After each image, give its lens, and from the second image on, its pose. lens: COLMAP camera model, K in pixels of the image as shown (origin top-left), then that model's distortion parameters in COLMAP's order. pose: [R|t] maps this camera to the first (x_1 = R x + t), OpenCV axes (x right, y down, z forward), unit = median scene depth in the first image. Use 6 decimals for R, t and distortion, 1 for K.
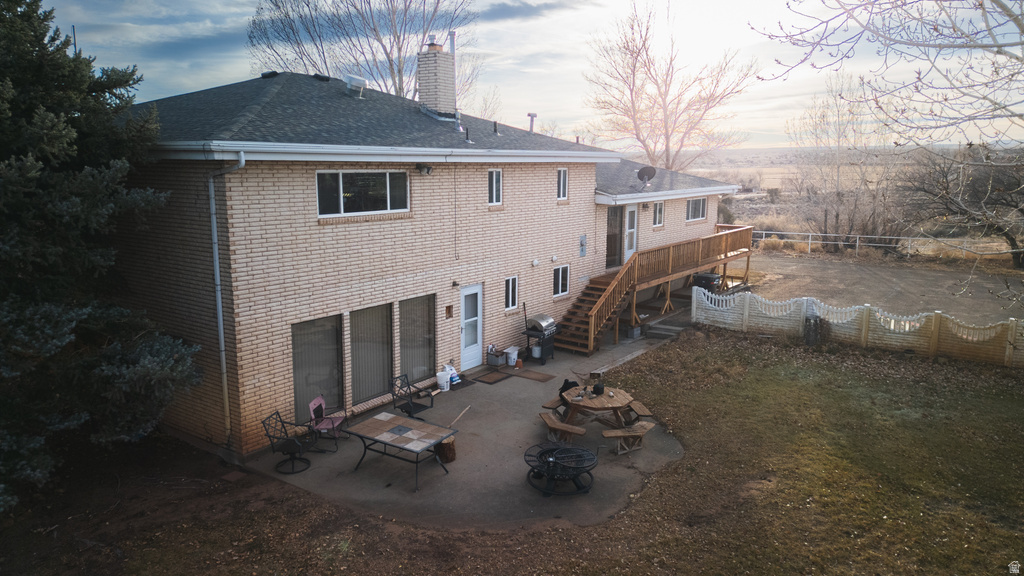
lens RADIAL K [[715.4, 0, 512.0], [0, 715.4, 288.0], [0, 0, 1]] dist [0.037410, 0.000350]
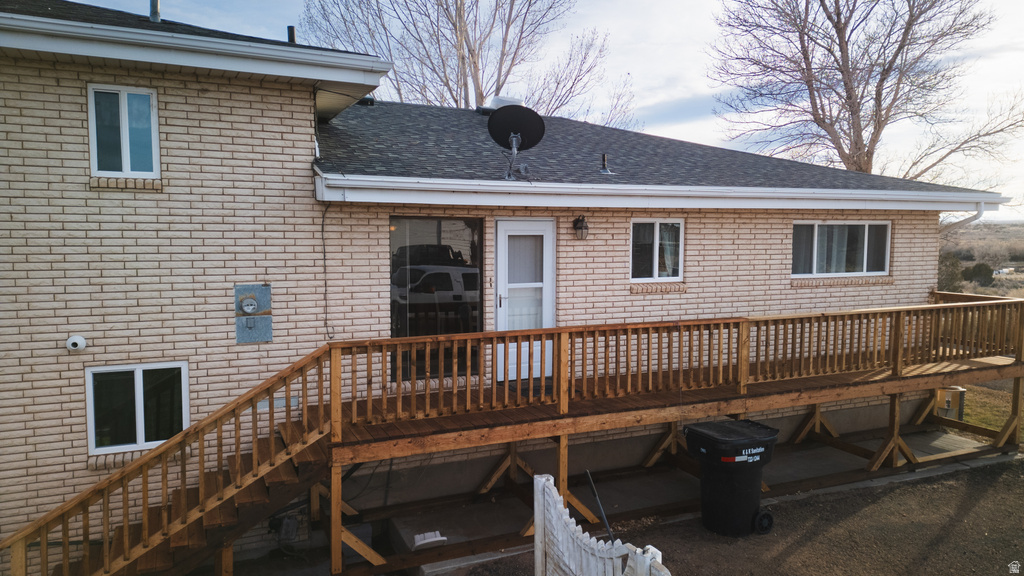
lens RADIAL K [[697.1, 0, 512.0], [0, 697.1, 288.0], [0, 0, 1]] dist [0.101016, -0.082486]
pose [[0.866847, 0.039938, -0.496971, 0.454727], [-0.086002, 0.993823, -0.070144, -0.067764], [0.491100, 0.103545, 0.864927, 0.879860]]
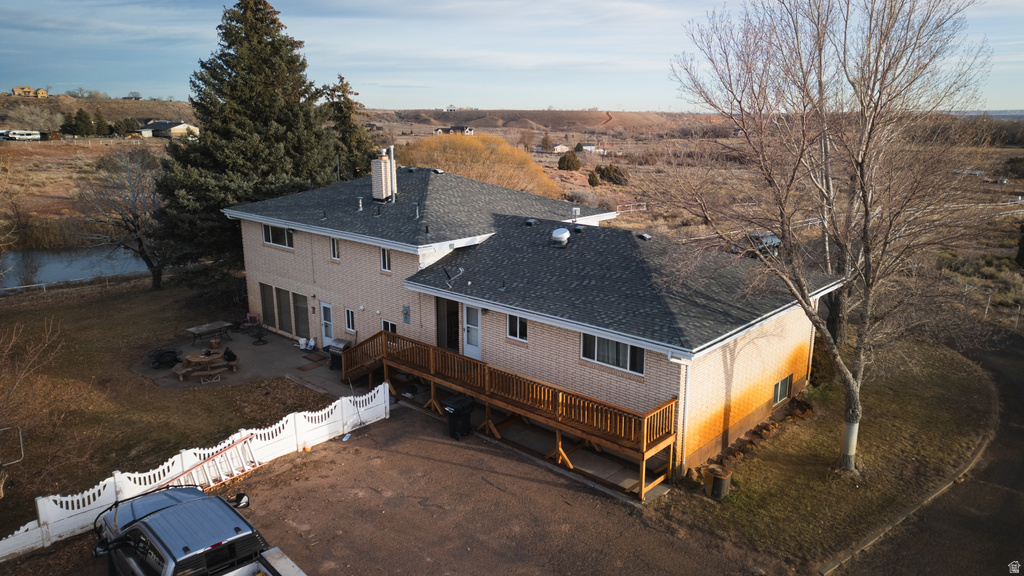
lens RADIAL K [[697.1, 0, 512.0], [0, 697.1, 288.0], [0, 0, 1]] dist [0.101016, -0.082486]
pose [[-0.115435, 0.227041, -0.967020, 1.406964], [-0.178475, 0.952943, 0.245042, -0.491720], [0.977150, 0.200876, -0.069482, 1.454385]]
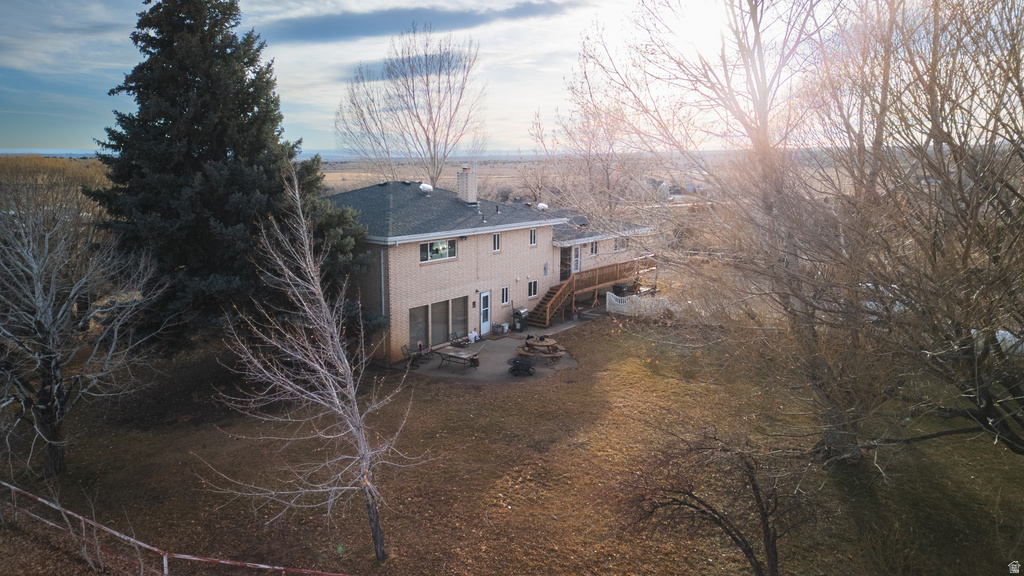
lens RADIAL K [[715.4, 0, 512.0], [0, 715.4, 288.0], [0, 0, 1]] dist [0.037410, 0.000350]
pose [[0.999965, 0.002631, -0.007952, 0.033291], [-0.002629, 0.999997, 0.000250, -0.013716], [0.007953, -0.000229, 0.999968, -0.950409]]
